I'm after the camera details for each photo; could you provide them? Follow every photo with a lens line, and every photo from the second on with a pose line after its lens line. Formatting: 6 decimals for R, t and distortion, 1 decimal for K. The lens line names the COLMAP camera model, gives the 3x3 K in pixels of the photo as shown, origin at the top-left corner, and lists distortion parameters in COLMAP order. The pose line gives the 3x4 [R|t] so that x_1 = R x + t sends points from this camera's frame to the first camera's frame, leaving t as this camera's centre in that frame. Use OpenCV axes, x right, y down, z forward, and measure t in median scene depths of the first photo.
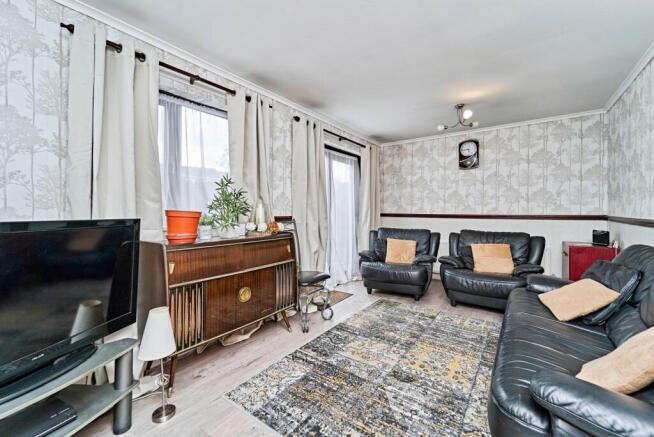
lens RADIAL K [[268.8, 0, 327.0], [0, 268.8, 218.5], [0, 0, 1]] dist [0.001236, -0.000010]
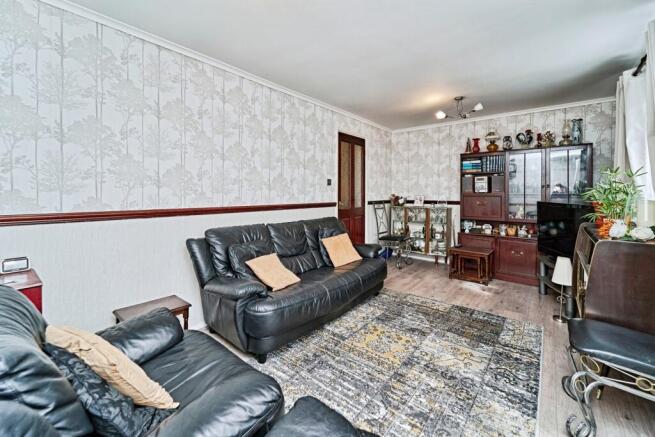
lens RADIAL K [[274.7, 0, 326.6], [0, 274.7, 198.8], [0, 0, 1]] dist [0.001057, 0.000026]
pose [[-0.998689, -0.003139, 0.051099, 0.551556], [-0.000629, 0.998795, 0.049072, -0.083723], [-0.051192, 0.048976, -0.997487, 1.953748]]
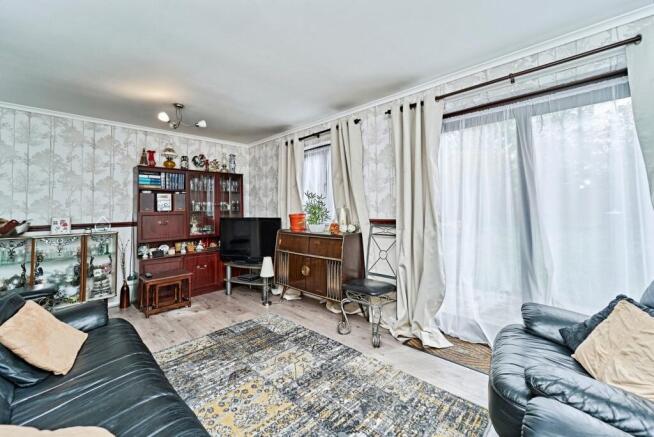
lens RADIAL K [[264.3, 0, 327.4], [0, 264.3, 206.9], [0, 0, 1]] dist [0.001178, -0.000028]
pose [[-0.134356, -0.004464, -0.990923, 1.100169], [-0.009789, 0.999947, -0.003178, -0.066132], [0.990885, 0.009273, -0.134393, 1.271639]]
